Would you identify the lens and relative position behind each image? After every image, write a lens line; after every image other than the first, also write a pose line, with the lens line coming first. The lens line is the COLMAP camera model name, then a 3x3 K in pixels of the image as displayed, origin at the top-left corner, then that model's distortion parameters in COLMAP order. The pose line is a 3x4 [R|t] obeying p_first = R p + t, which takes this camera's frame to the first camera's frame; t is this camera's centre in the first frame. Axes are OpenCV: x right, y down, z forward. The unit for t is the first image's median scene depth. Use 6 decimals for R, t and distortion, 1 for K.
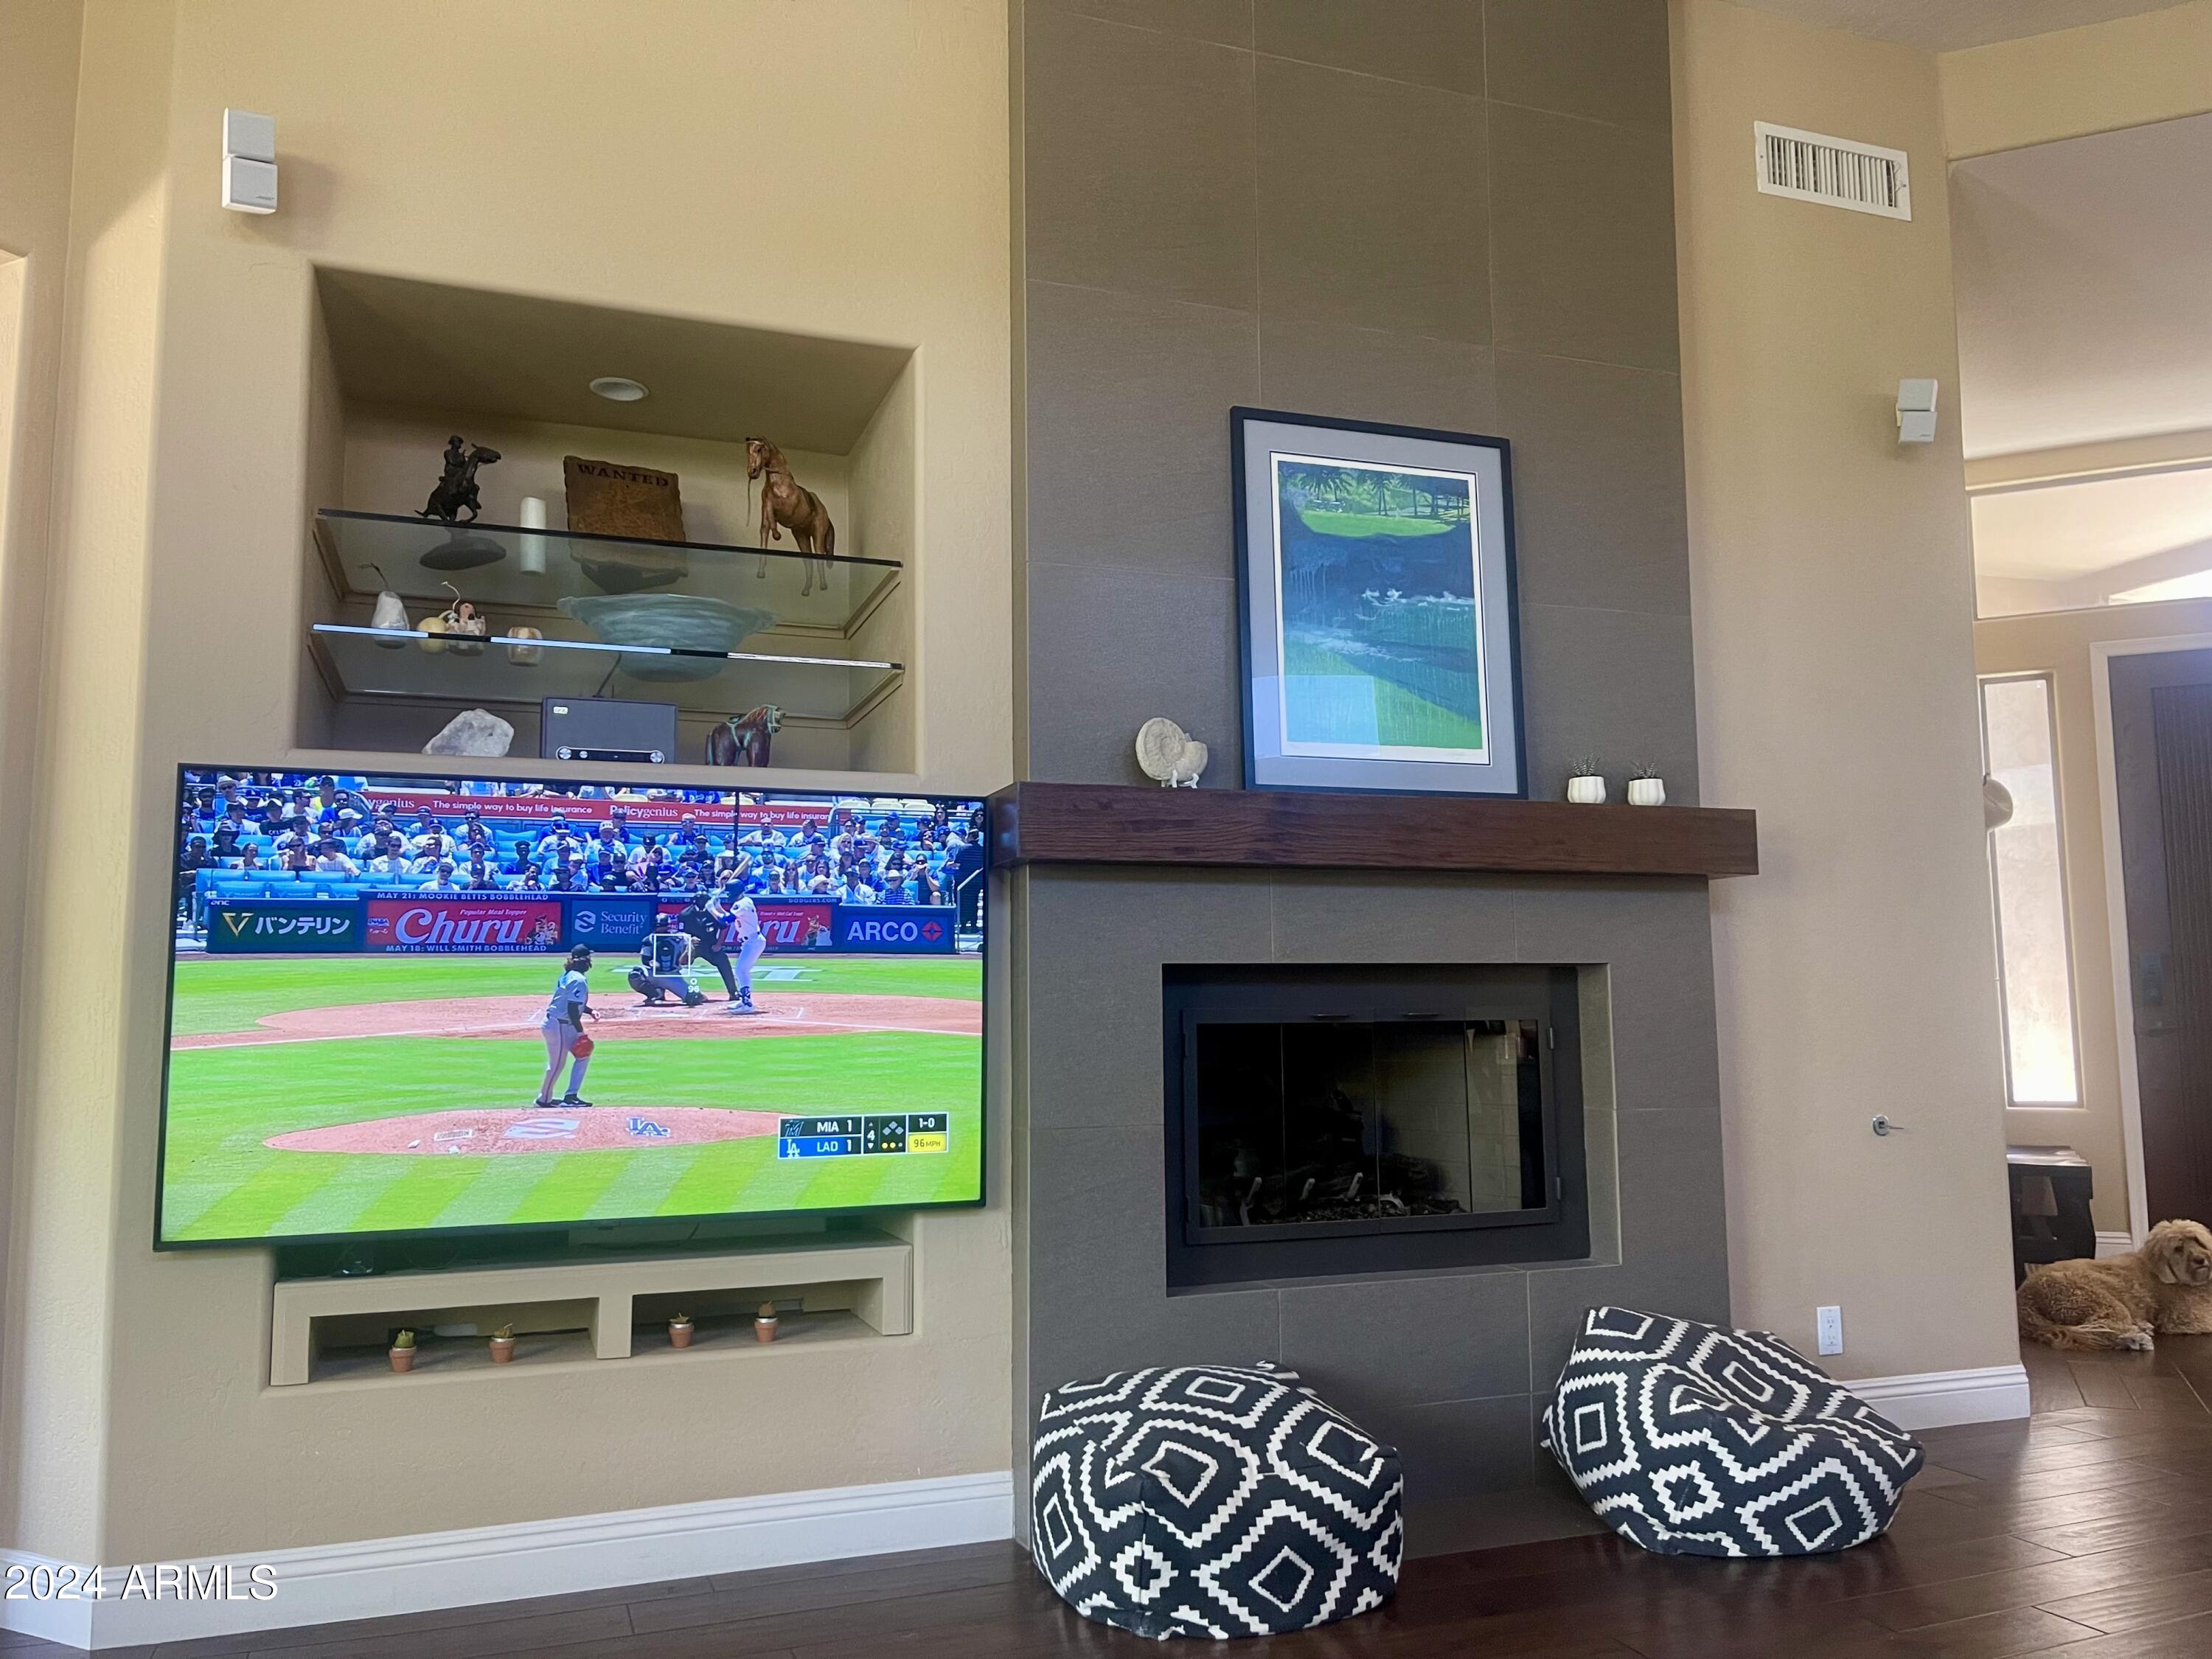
lens RADIAL K [[1705.5, 0, 1111.8], [0, 1705.5, 845.5], [0, 0, 1]] dist [0.043163, -0.017064]
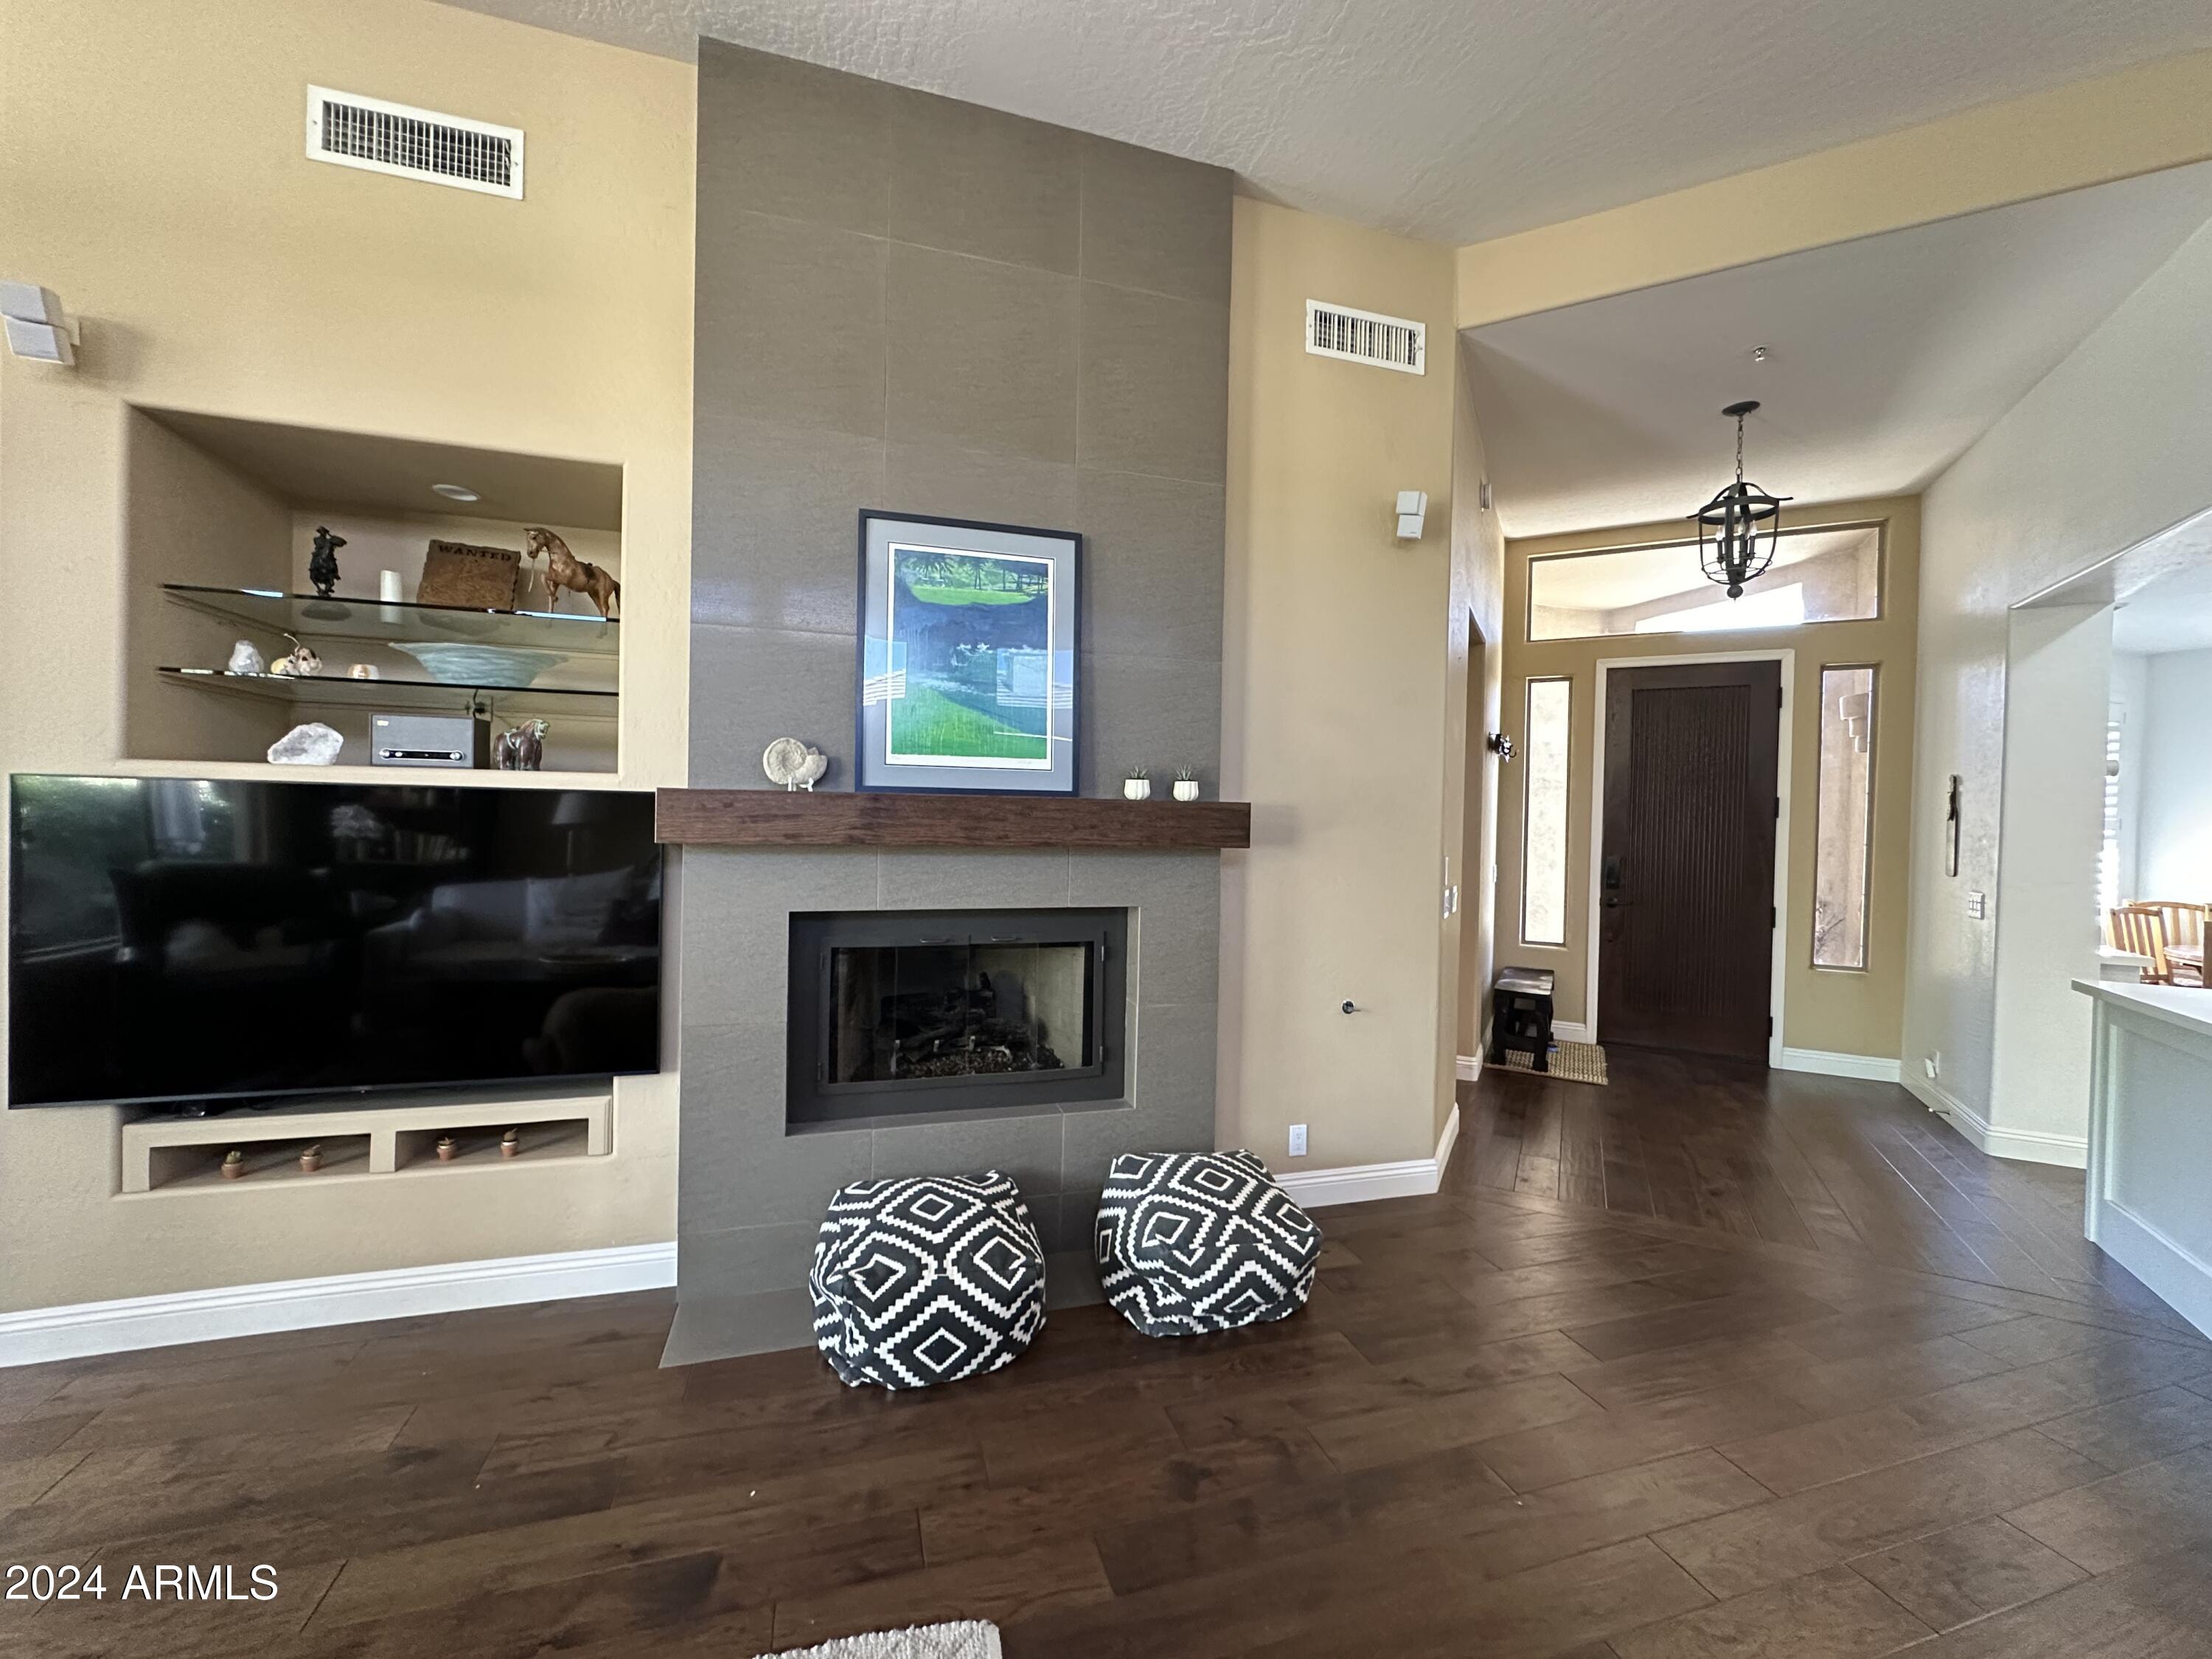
lens RADIAL K [[881.2, 0, 1099.0], [0, 881.2, 822.9], [0, 0, 1]] dist [-0.006023, 0.001265]
pose [[0.997120, 0.033281, -0.068145, 0.311399], [-0.025414, 0.993246, 0.113212, -0.087553], [0.071452, -0.111154, 0.991231, 0.273979]]
